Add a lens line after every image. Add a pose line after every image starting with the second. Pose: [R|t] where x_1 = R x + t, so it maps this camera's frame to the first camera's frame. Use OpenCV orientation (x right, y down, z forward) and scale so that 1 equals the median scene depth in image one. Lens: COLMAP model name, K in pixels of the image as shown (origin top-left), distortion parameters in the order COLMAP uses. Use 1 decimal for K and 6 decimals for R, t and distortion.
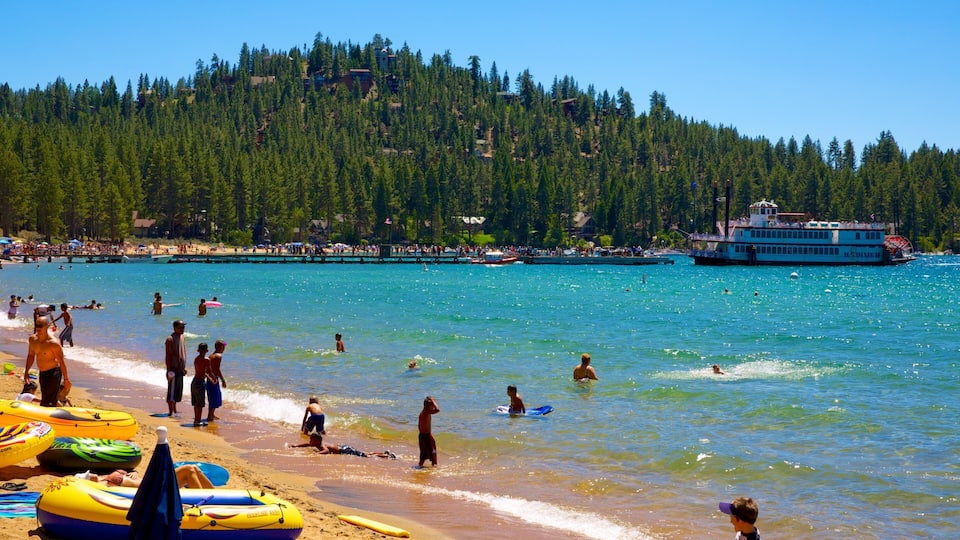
lens RADIAL K [[907.2, 0, 476.0], [0, 907.2, 262.9], [0, 0, 1]] dist [-0.001110, 0.000000]
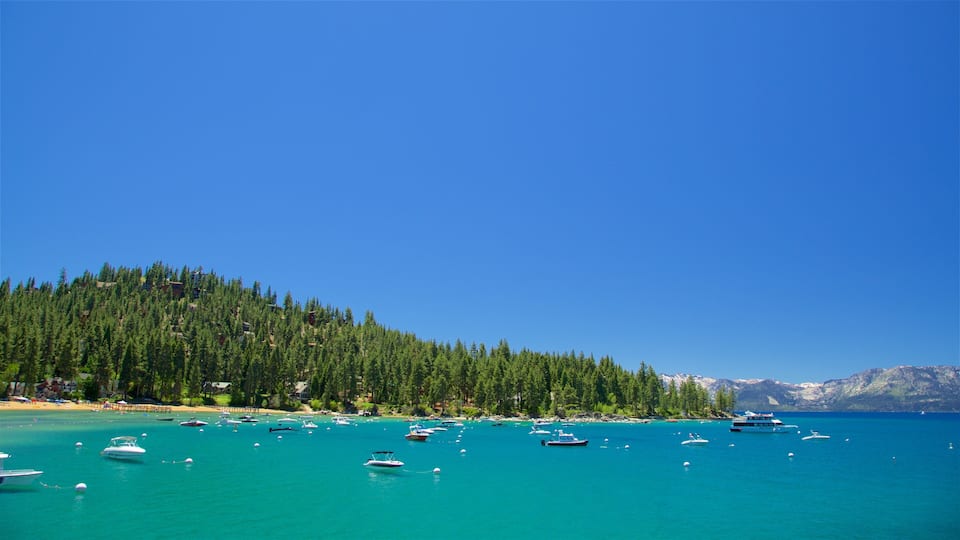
lens RADIAL K [[704.6, 0, 478.0], [0, 704.6, 269.8], [0, 0, 1]] dist [-0.019012, 0.025434]
pose [[0.930599, 0.097977, 0.352684, -0.080168], [-0.020854, 0.976138, -0.216148, 0.007143], [-0.365445, 0.193792, 0.910436, -0.261065]]
